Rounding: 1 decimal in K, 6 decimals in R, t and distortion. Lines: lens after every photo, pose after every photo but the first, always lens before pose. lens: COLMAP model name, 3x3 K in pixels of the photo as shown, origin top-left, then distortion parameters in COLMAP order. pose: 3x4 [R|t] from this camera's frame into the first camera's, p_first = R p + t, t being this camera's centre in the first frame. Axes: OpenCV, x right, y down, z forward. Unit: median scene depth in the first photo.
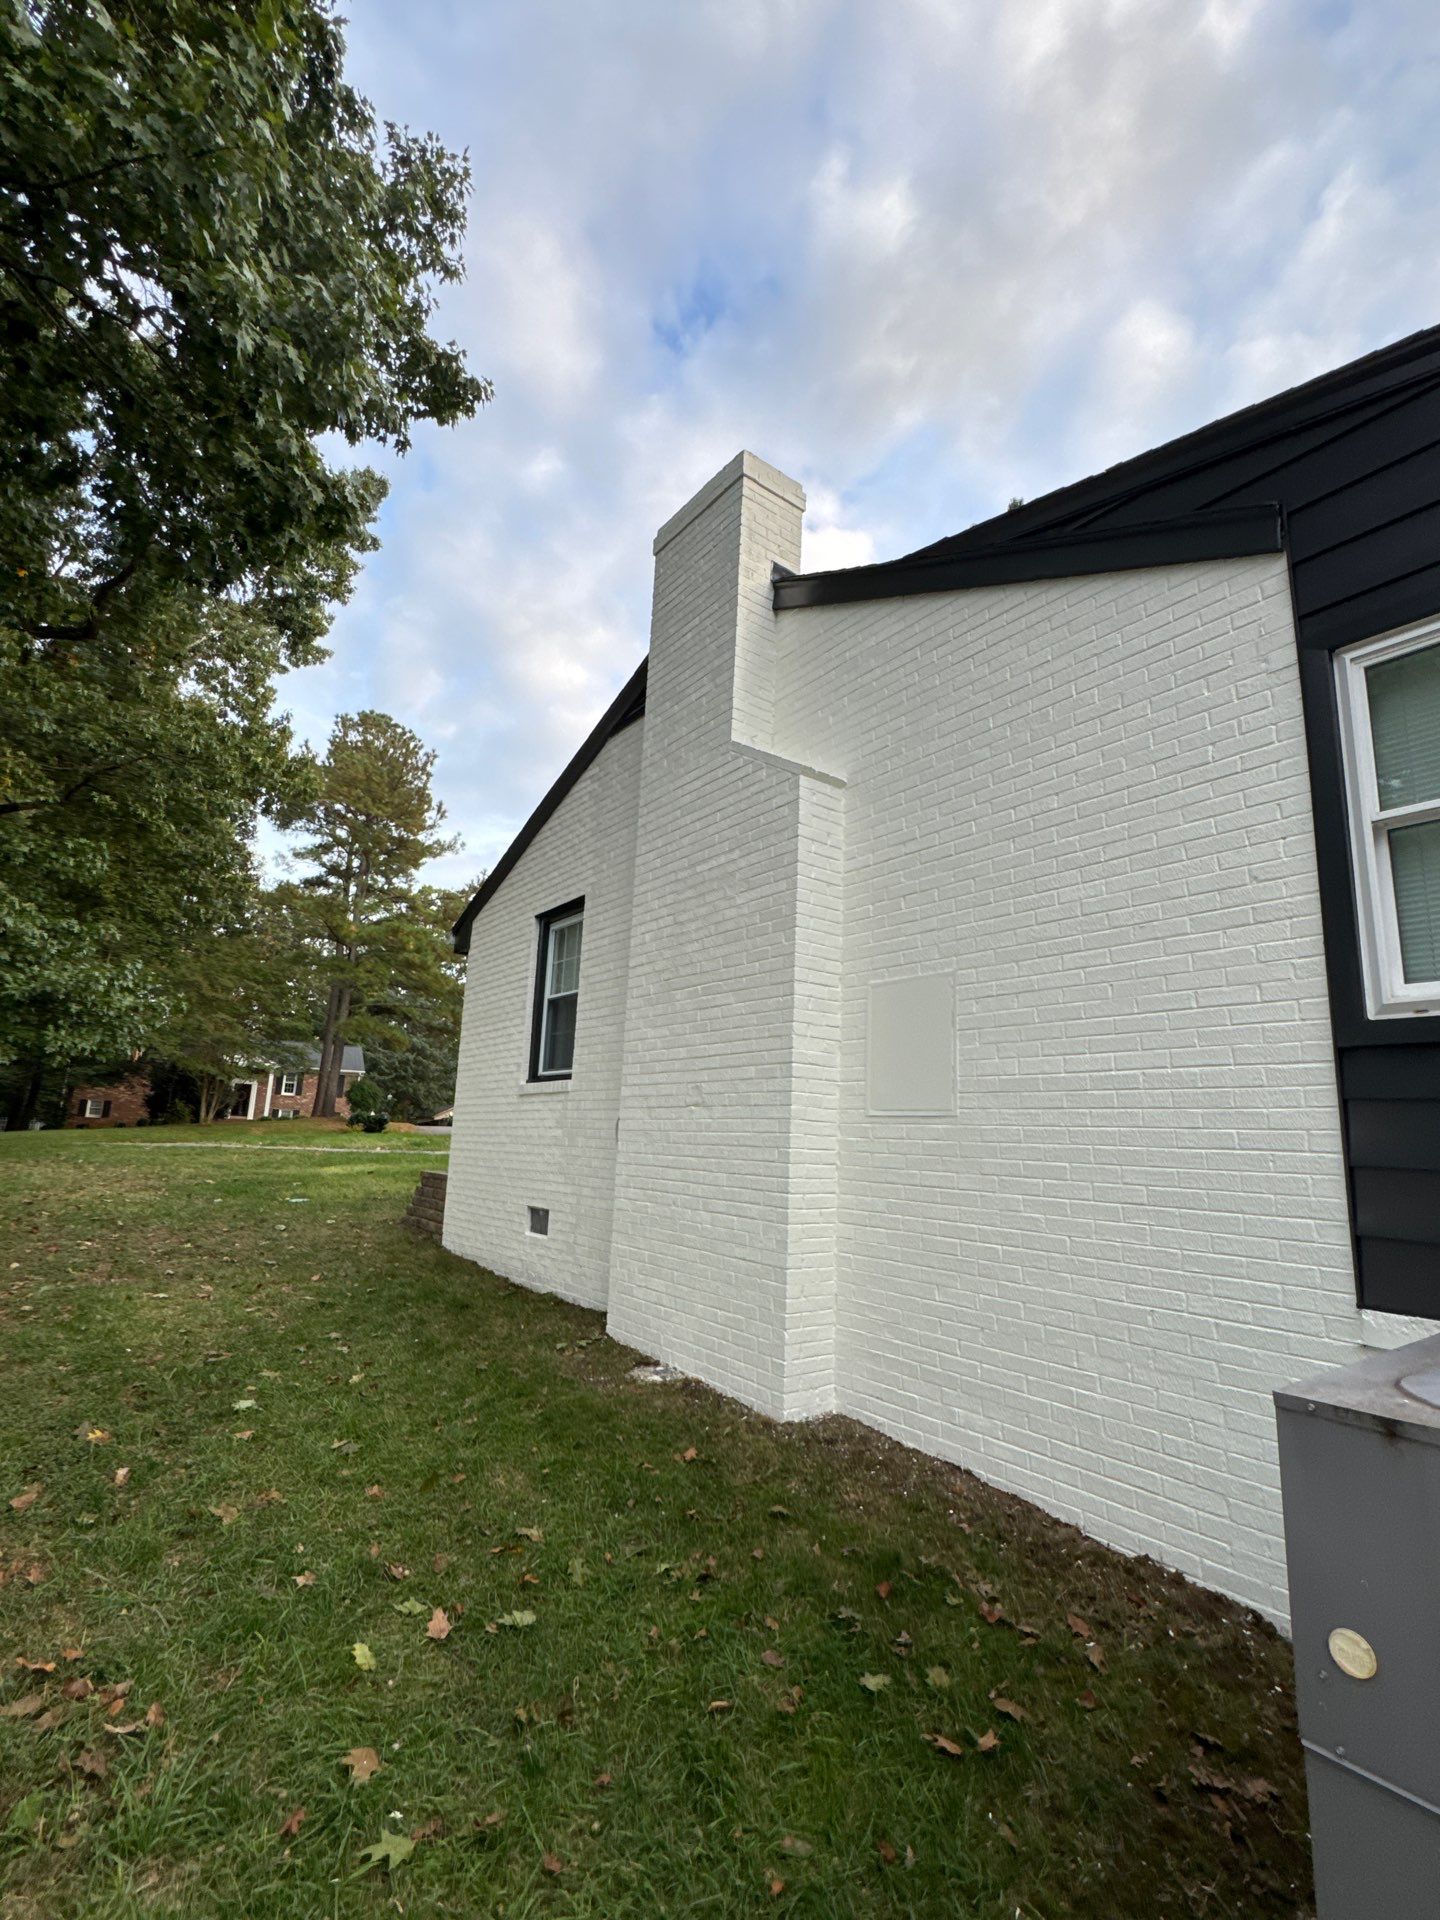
lens RADIAL K [[876.1, 0, 718.2], [0, 876.1, 963.9], [0, 0, 1]] dist [-0.000887, -0.000901]
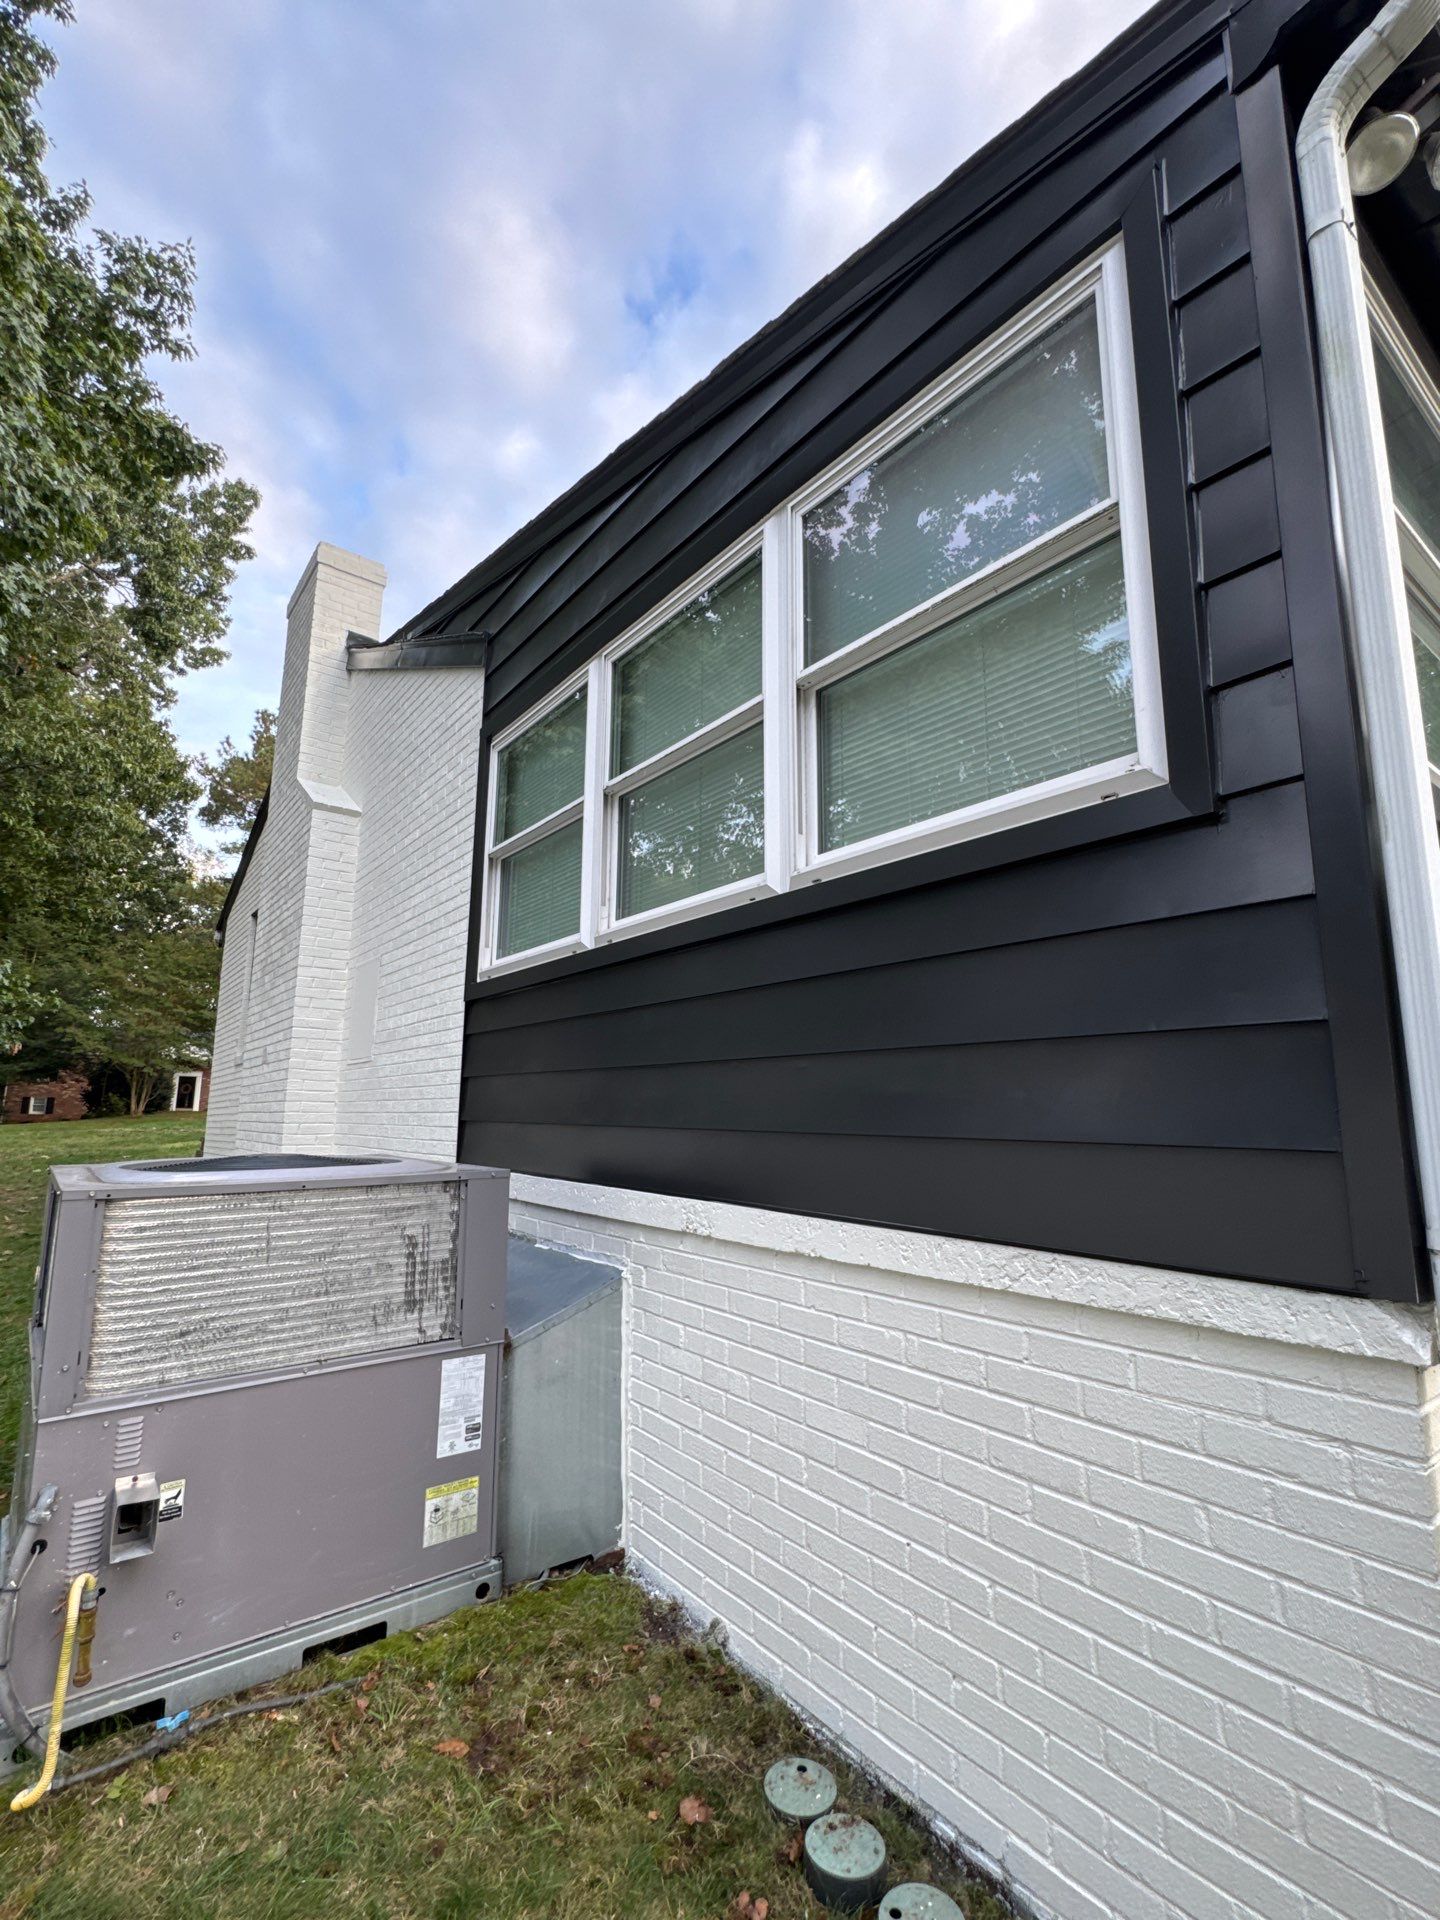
lens RADIAL K [[876.1, 0, 718.2], [0, 876.1, 963.9], [0, 0, 1]] dist [-0.000887, -0.000901]
pose [[0.999322, -0.028509, 0.023294, 0.147010], [0.027977, 0.999348, 0.022841, 0.000738], [-0.023930, -0.022174, 0.999468, -0.073568]]
